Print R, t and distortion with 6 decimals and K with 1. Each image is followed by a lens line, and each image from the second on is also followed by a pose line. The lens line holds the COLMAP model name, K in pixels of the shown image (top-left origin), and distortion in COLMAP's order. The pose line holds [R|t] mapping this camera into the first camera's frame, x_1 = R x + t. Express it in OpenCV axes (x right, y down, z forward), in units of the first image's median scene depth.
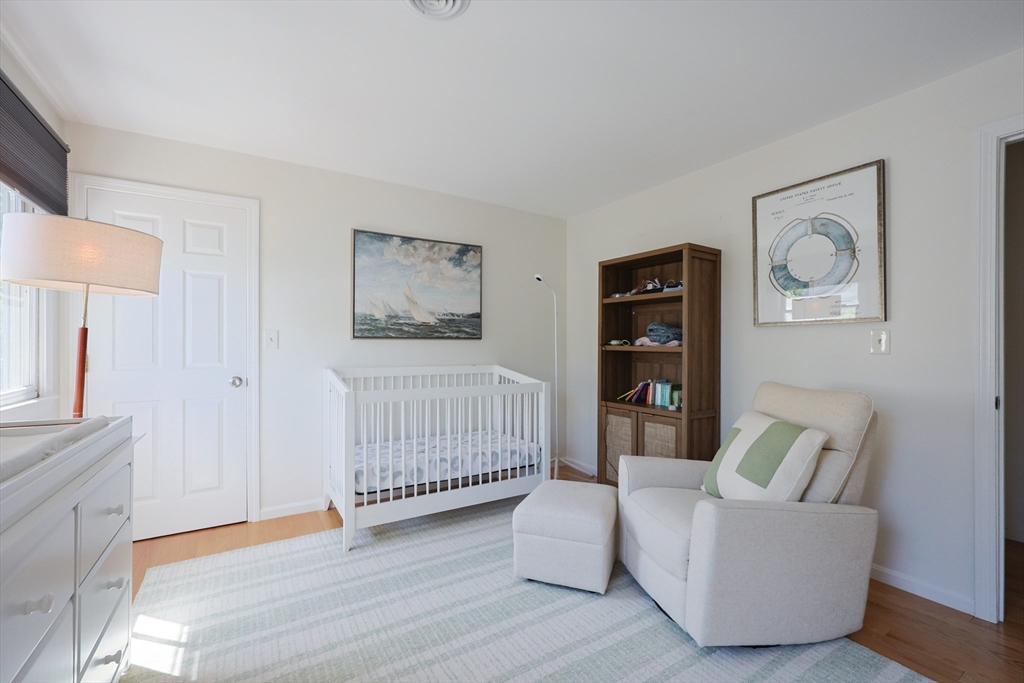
lens RADIAL K [[437.6, 0, 516.3], [0, 437.6, 345.5], [0, 0, 1]] dist [-0.002539, -0.000201]
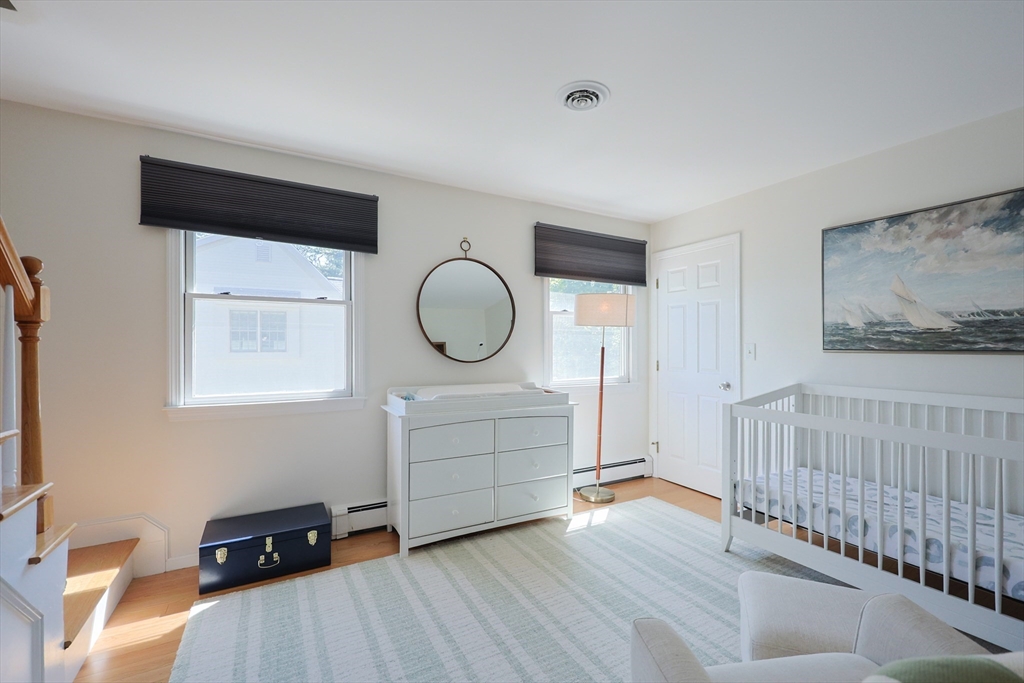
lens RADIAL K [[437.6, 0, 516.2], [0, 437.6, 343.4], [0, 0, 1]] dist [-0.002539, -0.000201]
pose [[-0.040663, -0.003391, -0.999167, 0.526719], [-0.000298, 0.999994, -0.003382, -0.027876], [0.999173, 0.000160, -0.040663, 0.392574]]
